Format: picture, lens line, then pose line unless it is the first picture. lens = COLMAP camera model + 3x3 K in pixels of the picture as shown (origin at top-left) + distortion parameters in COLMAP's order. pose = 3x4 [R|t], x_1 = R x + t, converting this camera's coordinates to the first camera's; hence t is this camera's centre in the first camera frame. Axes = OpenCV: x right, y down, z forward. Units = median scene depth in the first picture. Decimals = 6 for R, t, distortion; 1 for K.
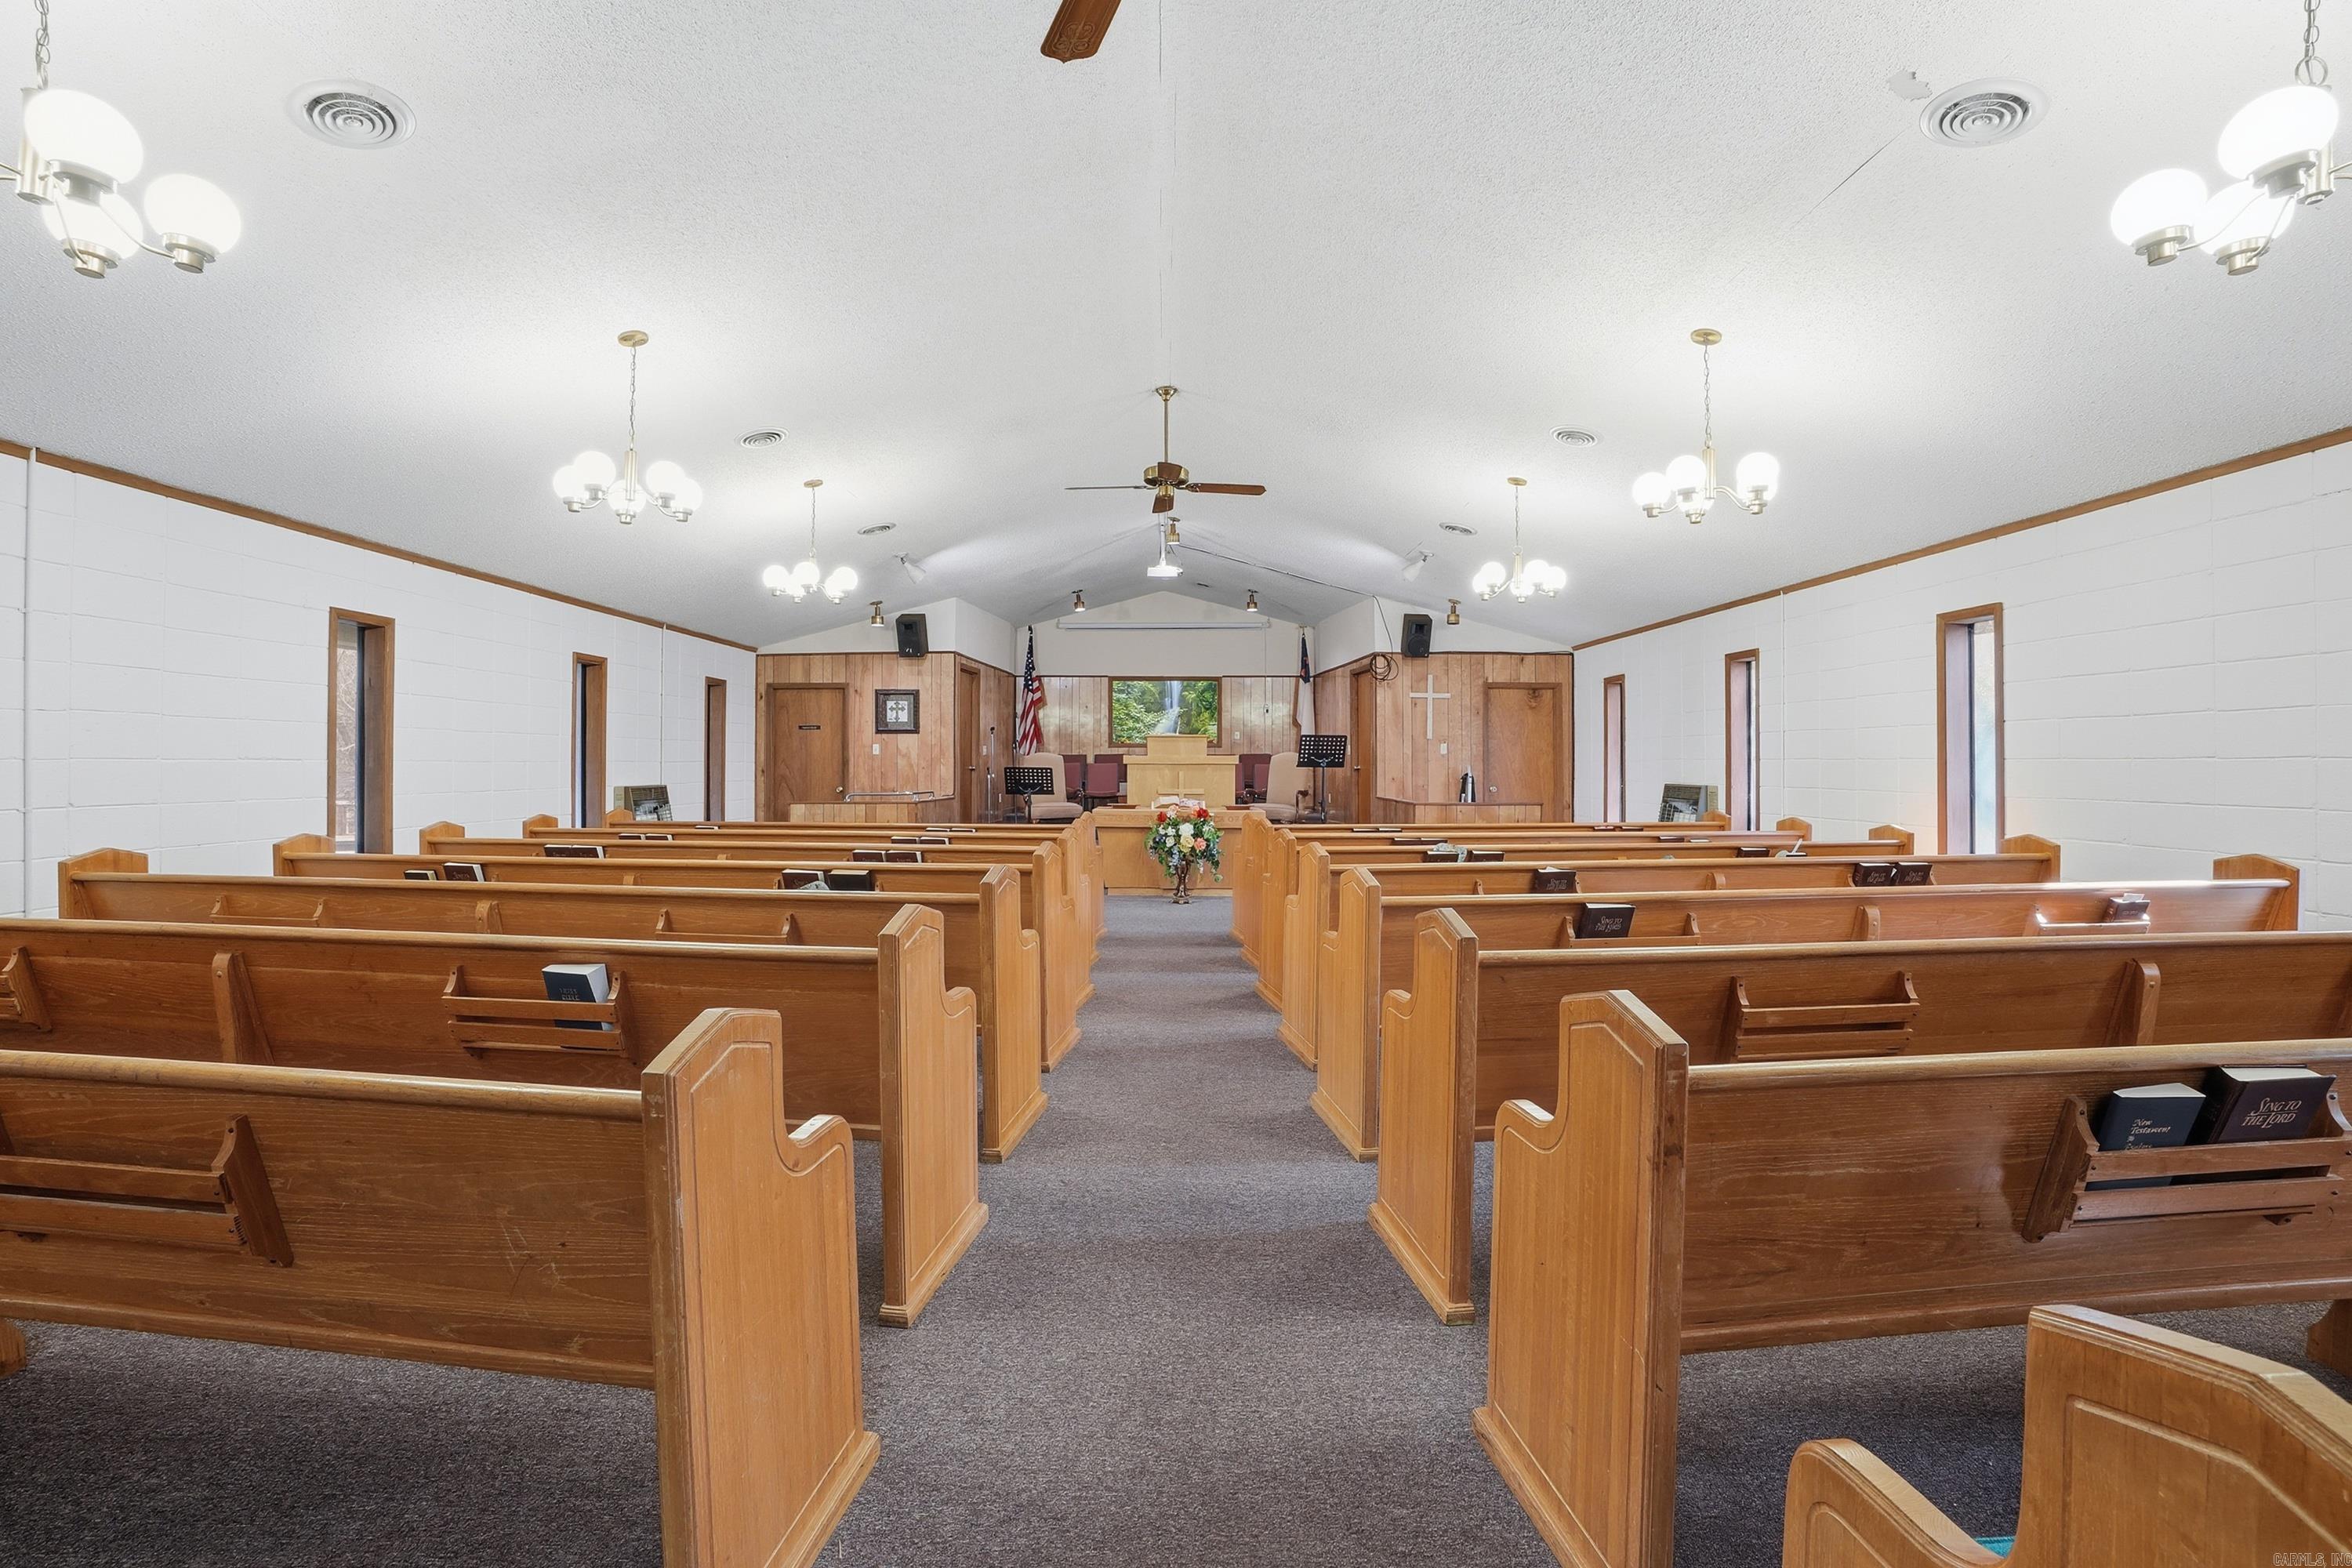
lens RADIAL K [[1121.0, 0, 1175.7], [0, 1121.0, 780.9], [0, 0, 1]] dist [-0.006327, -0.000396]
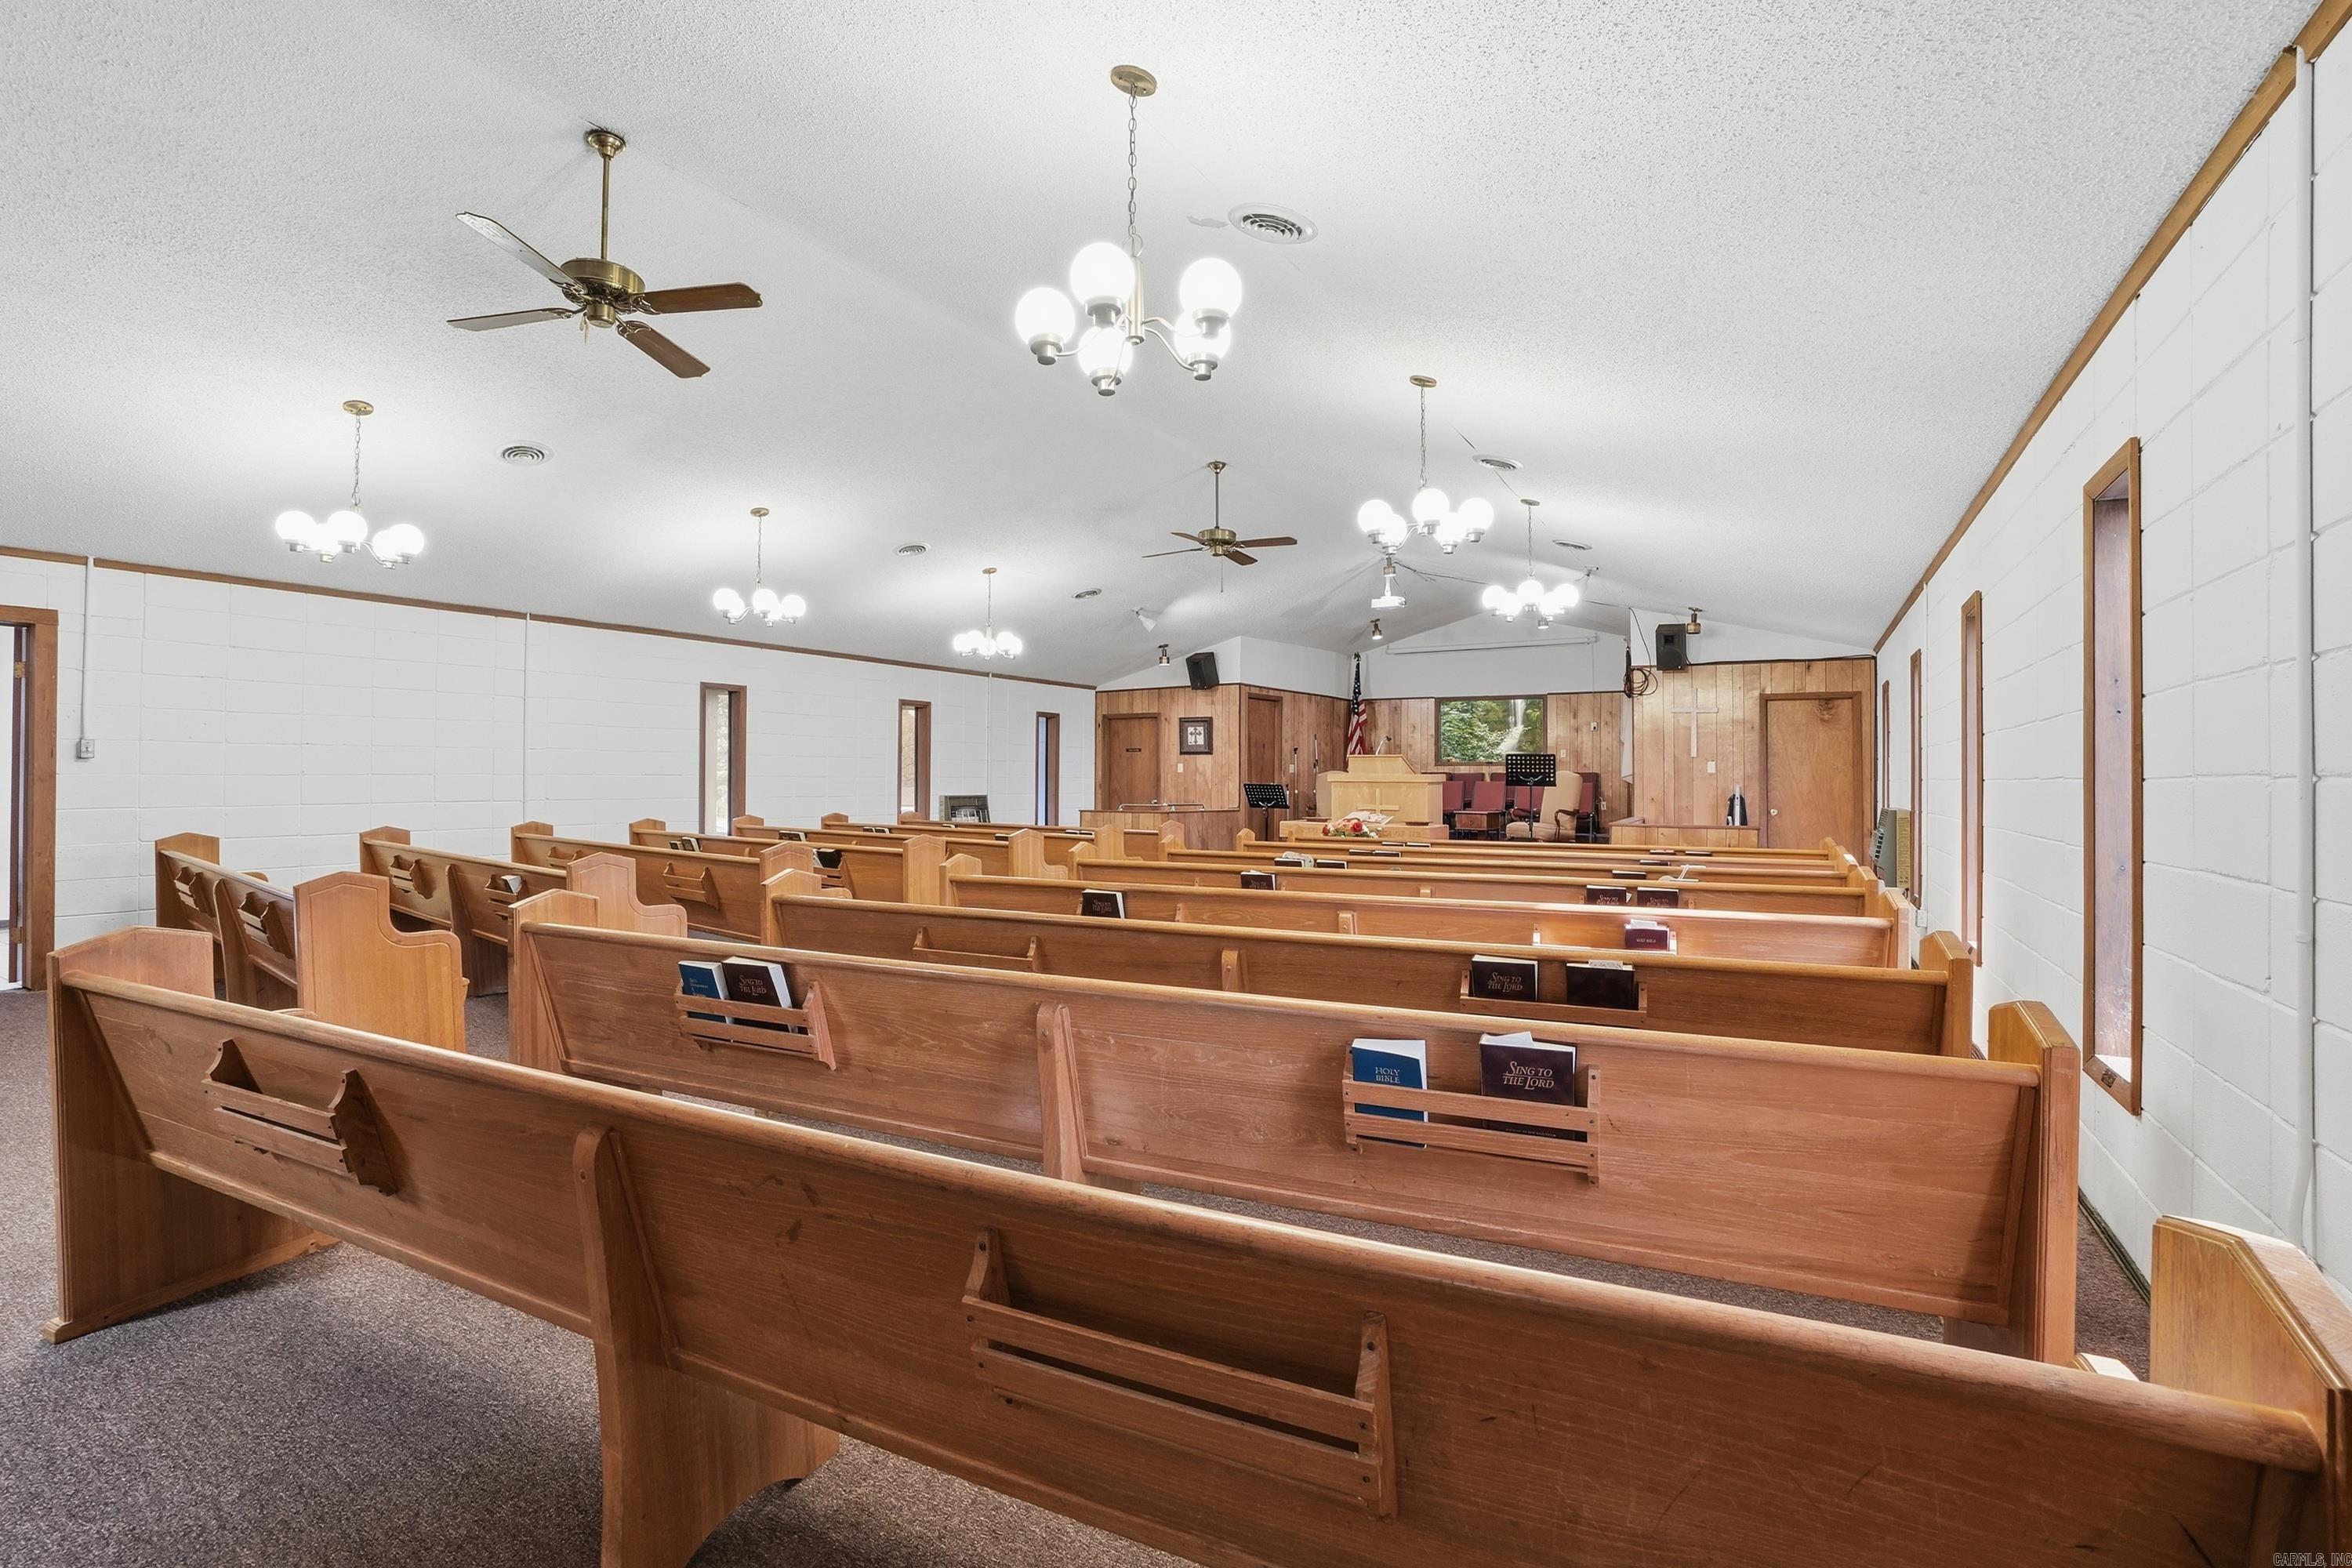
lens RADIAL K [[1121.0, 0, 1179.2], [0, 1121.0, 775.7], [0, 0, 1]] dist [-0.006327, -0.000396]
pose [[0.858346, 0.002995, -0.513063, 0.339593], [-0.013280, 0.999778, -0.016381, -0.000782], [0.512900, 0.020874, 0.858195, -0.016790]]
